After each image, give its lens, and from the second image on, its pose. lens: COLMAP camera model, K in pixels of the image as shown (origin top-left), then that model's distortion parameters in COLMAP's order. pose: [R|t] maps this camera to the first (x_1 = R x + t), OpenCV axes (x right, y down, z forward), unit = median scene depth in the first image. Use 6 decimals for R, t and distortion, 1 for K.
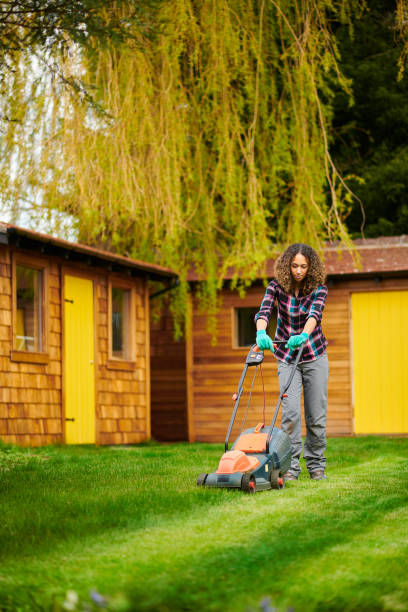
lens RADIAL K [[1687.6, 0, 165.8], [0, 1687.6, 306.4], [0, 0, 1]] dist [0.011419, 0.437451]
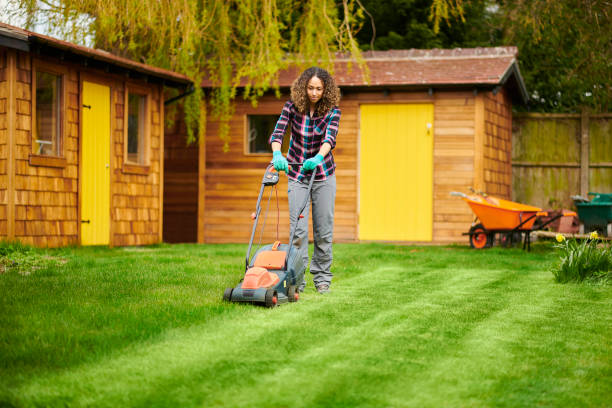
lens RADIAL K [[1690.6, 0, 304.7], [0, 1690.6, 249.5], [0, 0, 1]] dist [-0.038811, 1.706435]
pose [[0.996624, 0.023765, 0.078583, -0.003672], [-0.030764, 0.995549, 0.089087, -0.011491], [-0.076116, -0.091204, 0.992919, -0.037200]]
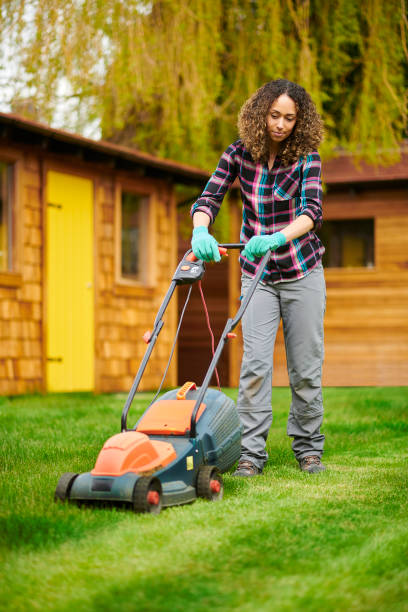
lens RADIAL K [[1687.6, 0, 165.8], [0, 1687.6, 306.4], [0, 0, 1]] dist [0.011419, 0.437451]
pose [[0.996884, 0.012270, -0.077924, 0.049790], [-0.009102, 0.999123, 0.040873, 0.010094], [0.078357, -0.040036, 0.996121, 0.222947]]
